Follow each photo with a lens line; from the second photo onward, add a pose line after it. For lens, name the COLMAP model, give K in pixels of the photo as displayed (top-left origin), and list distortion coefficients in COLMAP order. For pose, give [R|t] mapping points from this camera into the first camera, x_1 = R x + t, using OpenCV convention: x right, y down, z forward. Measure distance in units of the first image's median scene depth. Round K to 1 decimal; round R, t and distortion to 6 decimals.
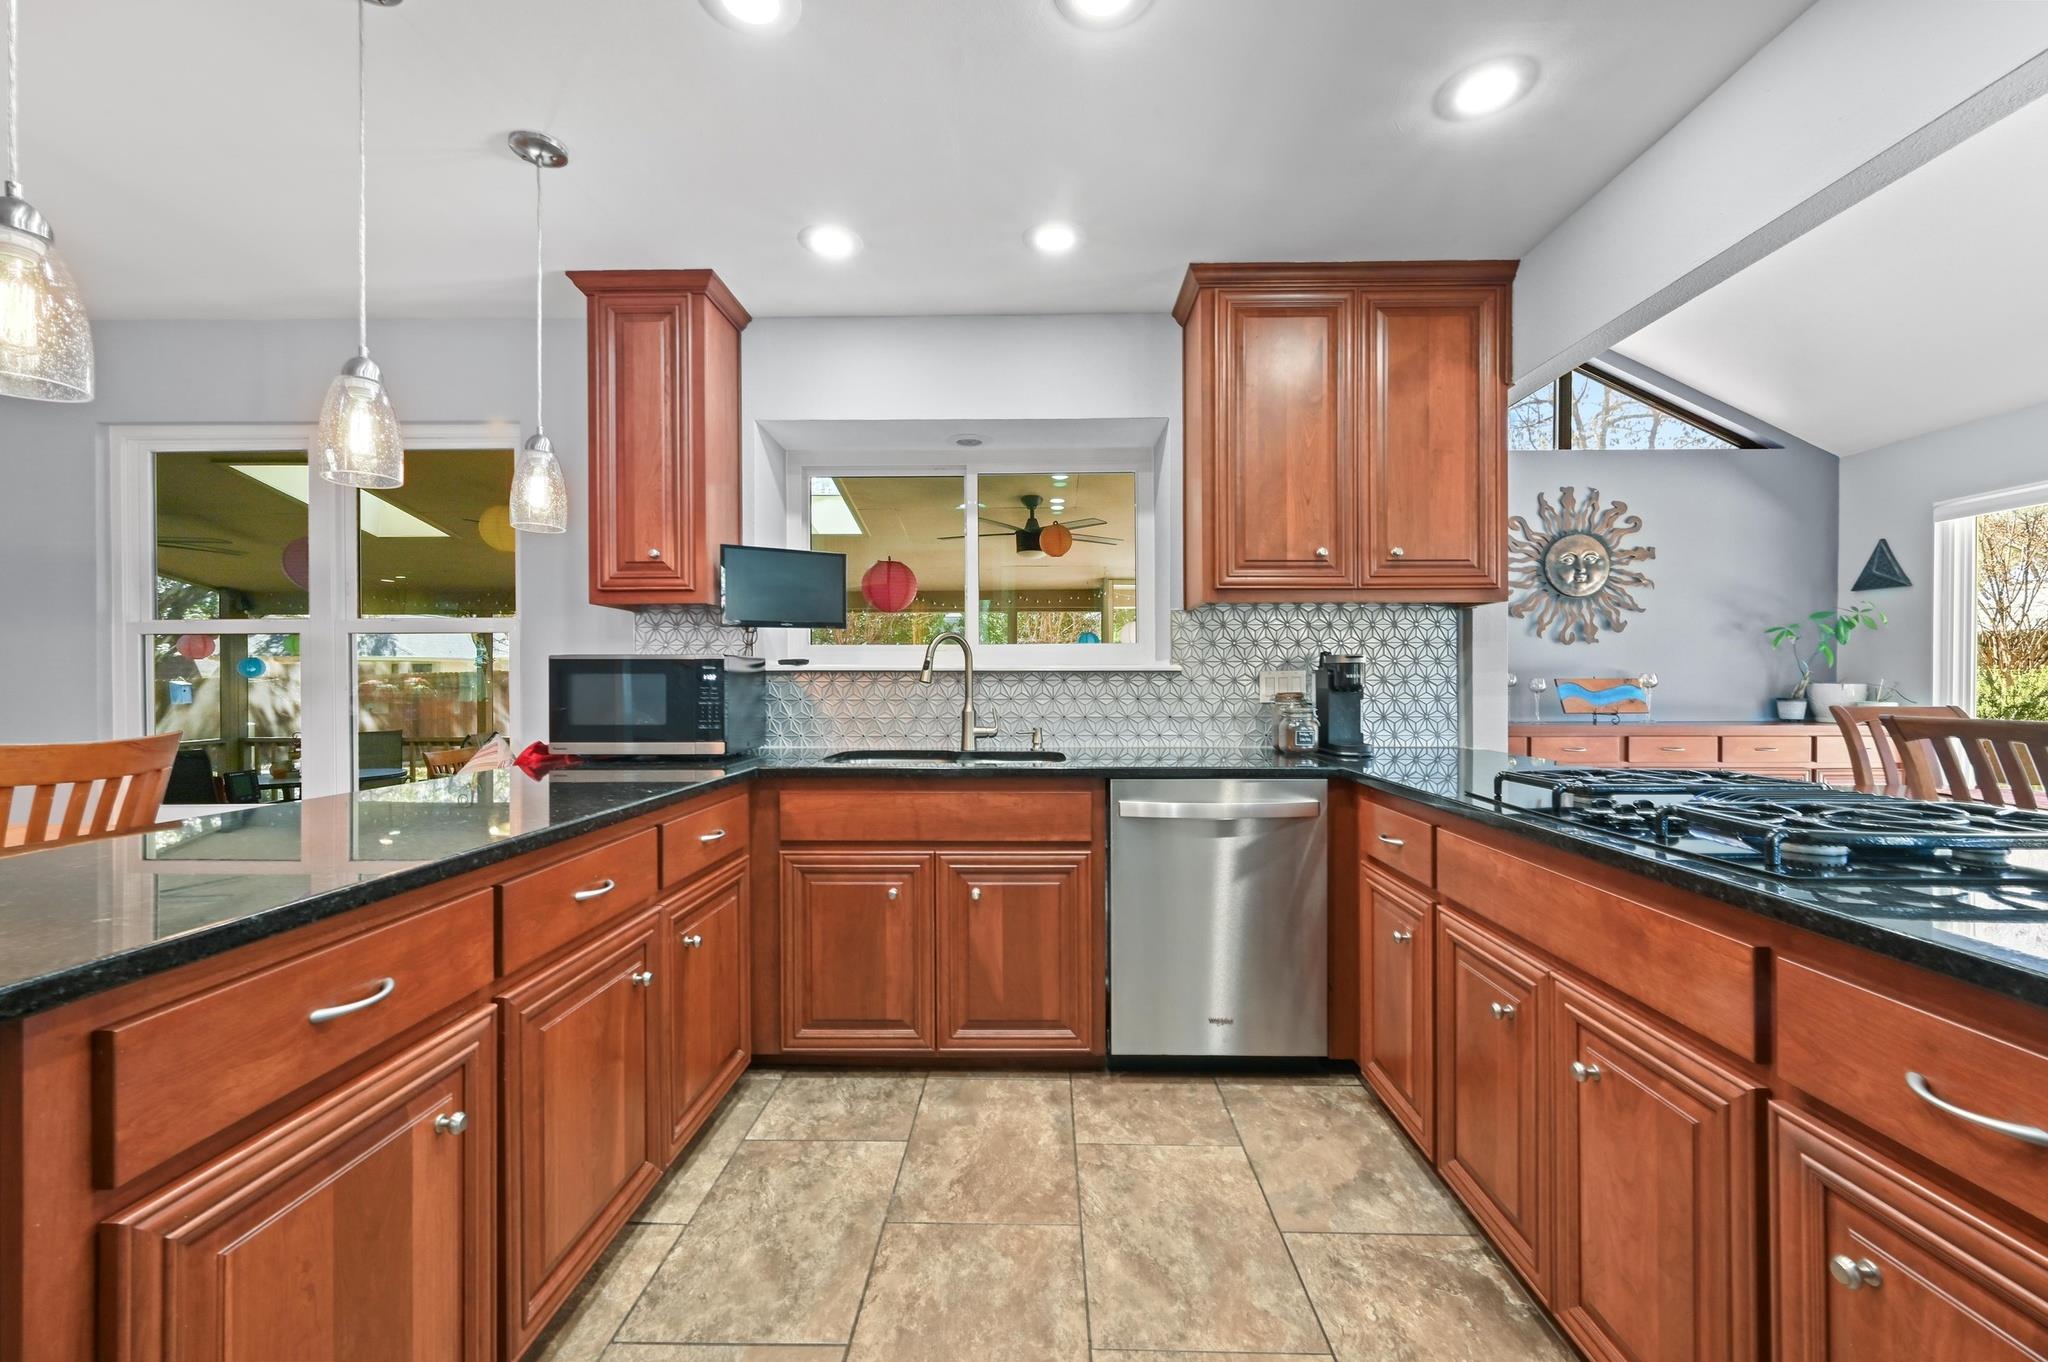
lens RADIAL K [[813.6, 0, 1031.6], [0, 813.6, 685.9], [0, 0, 1]] dist [0.001507, 0.000435]
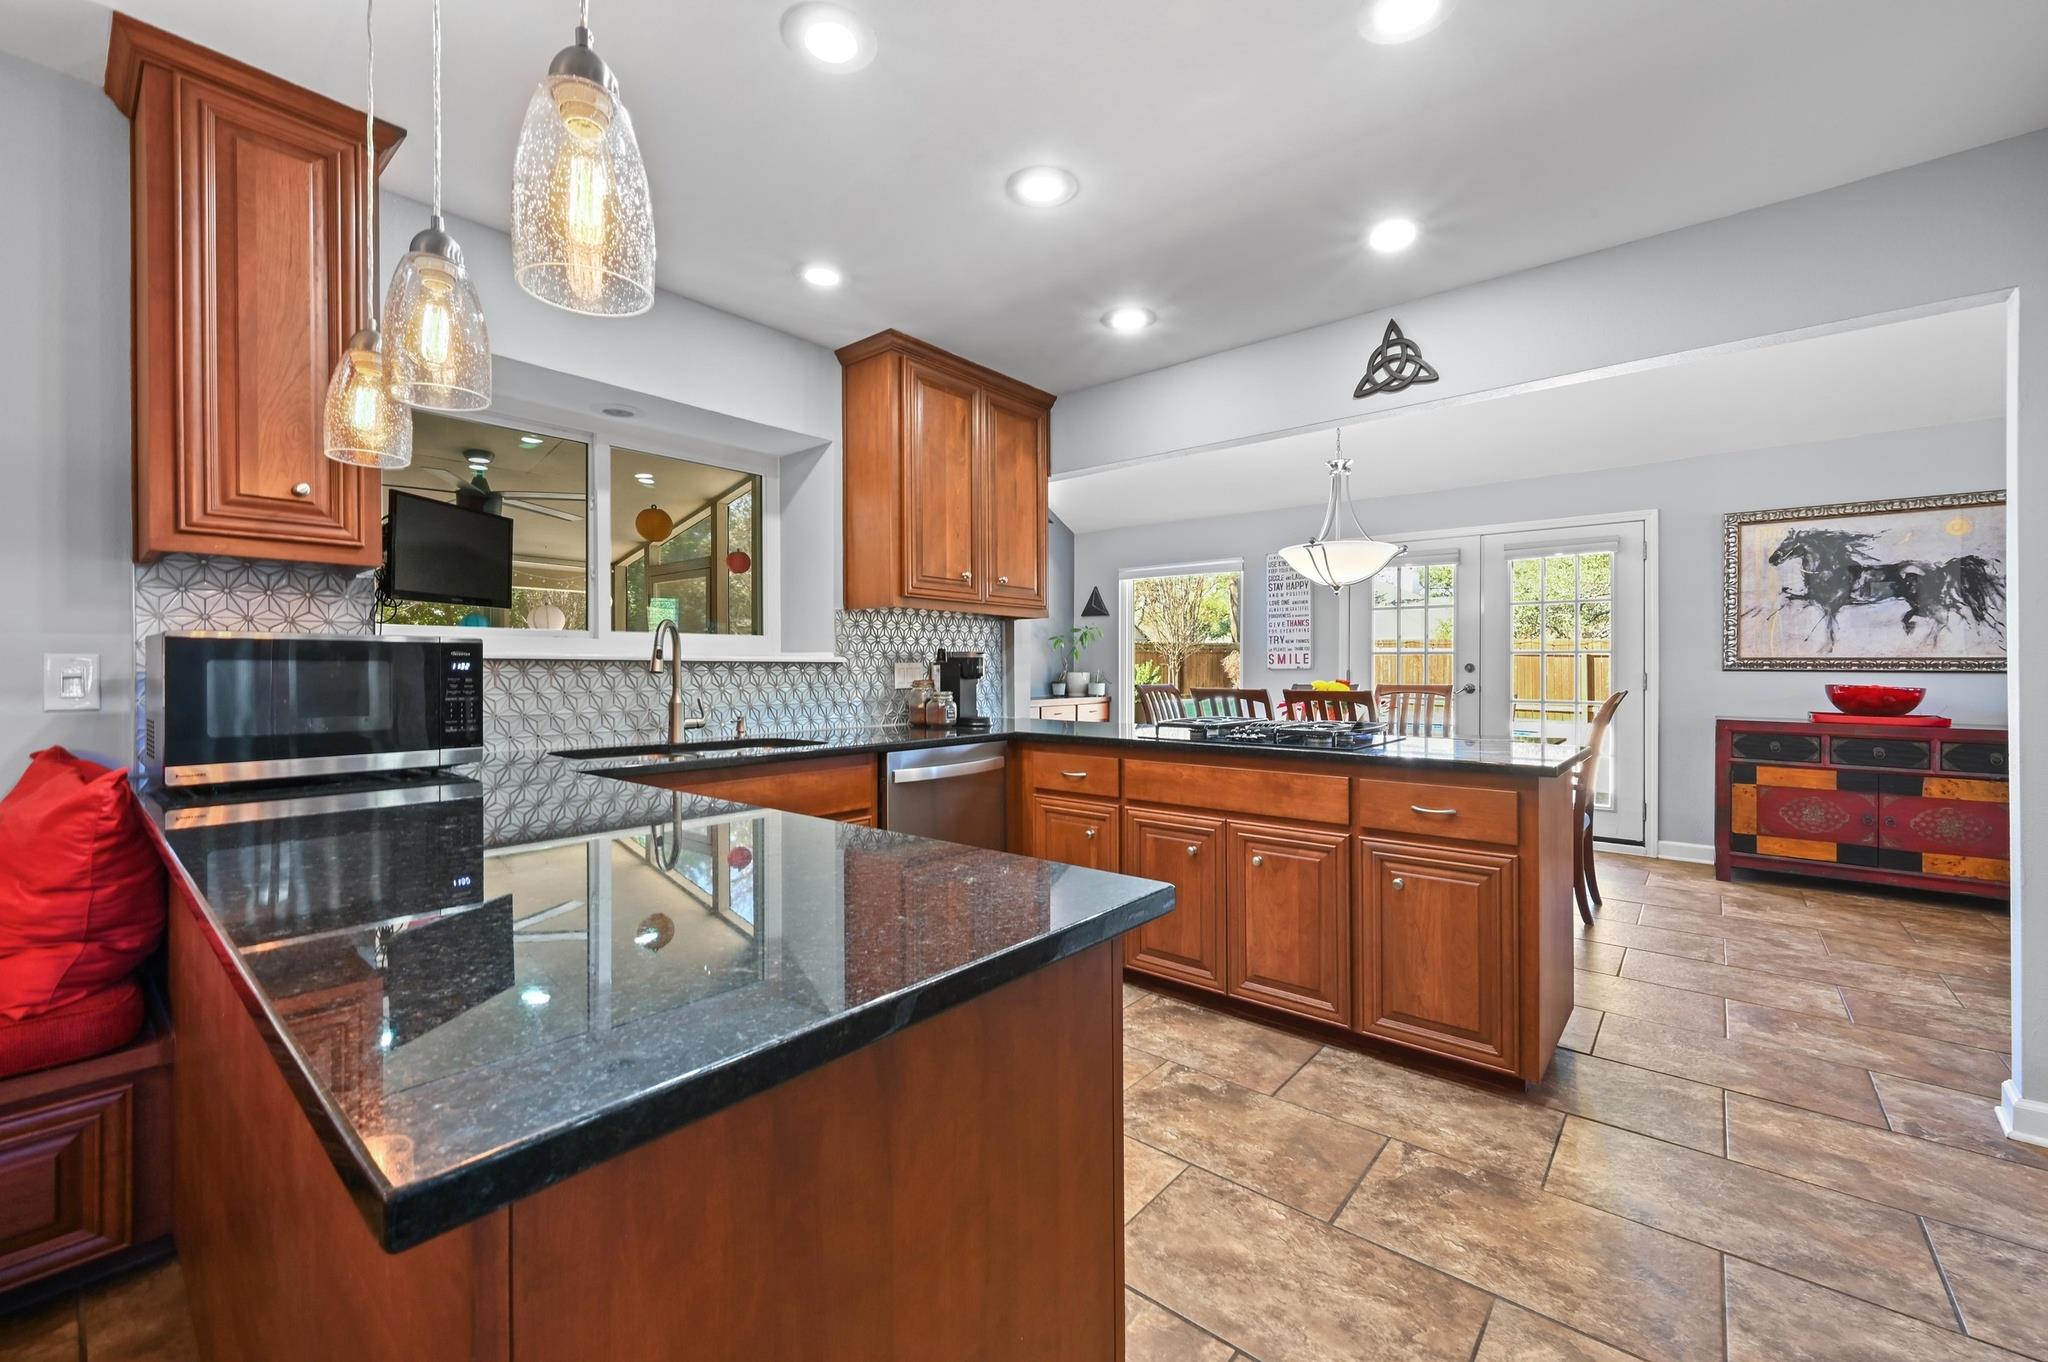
lens RADIAL K [[813.6, 0, 1031.7], [0, 813.6, 670.8], [0, 0, 1]] dist [0.001507, 0.000435]
pose [[0.632016, -0.000056, 0.774955, -0.690942], [0.005759, 0.999973, -0.004625, 0.000689], [-0.774934, 0.007386, 0.631999, 0.077042]]
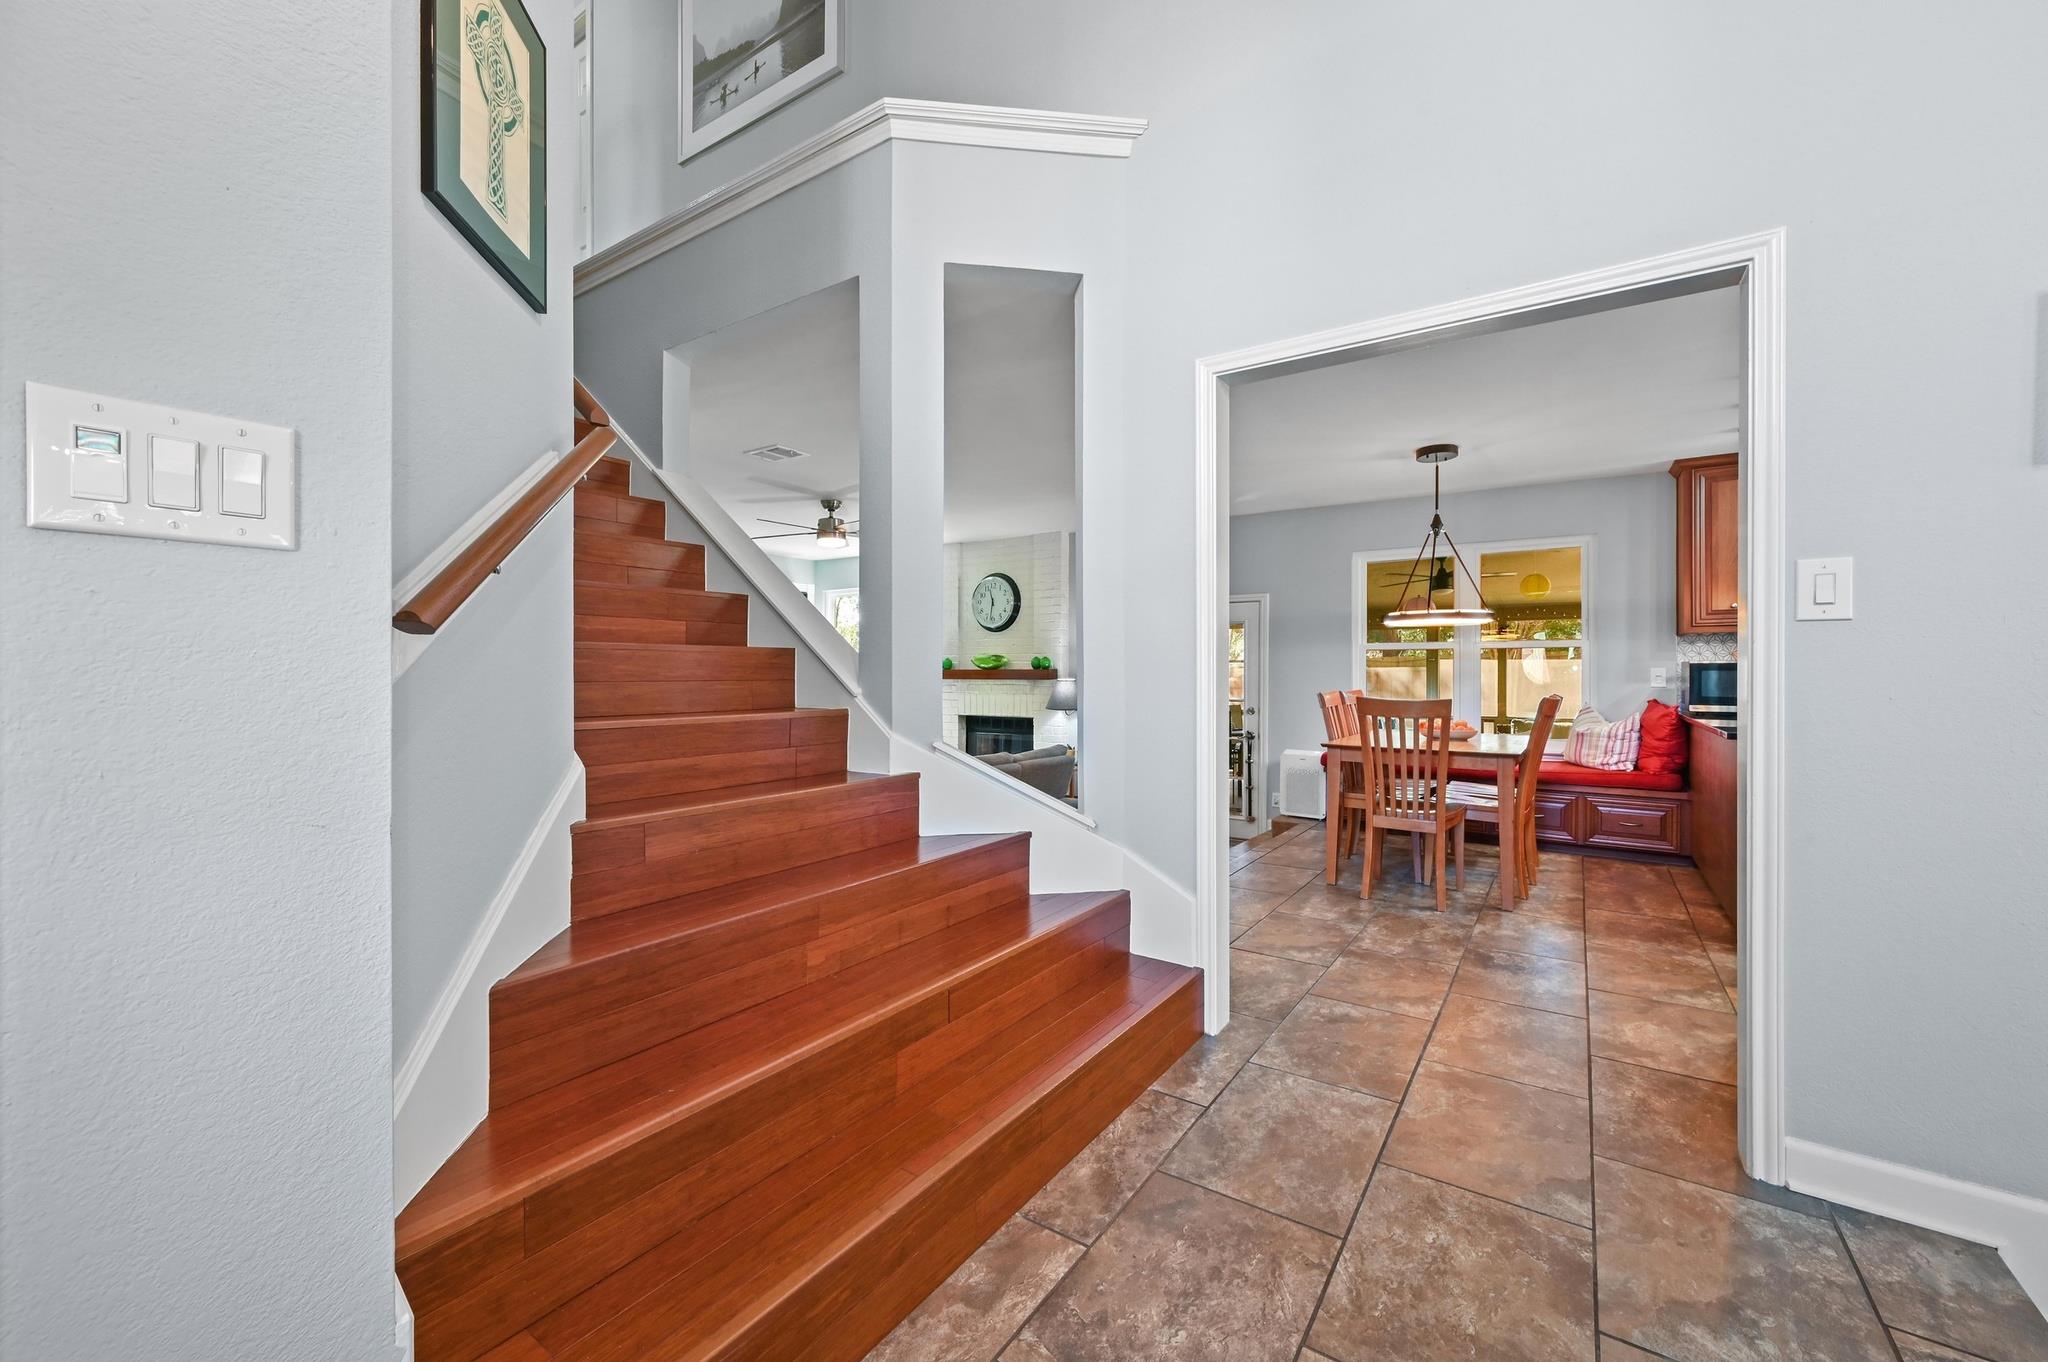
lens RADIAL K [[813.6, 0, 1033.0], [0, 813.6, 670.7], [0, 0, 1]] dist [0.001507, 0.000435]
pose [[0.836930, 0.004092, -0.547295, -0.887377], [-0.008544, 0.999948, -0.005589, 0.011422], [0.547244, 0.009353, 0.836921, -1.617135]]
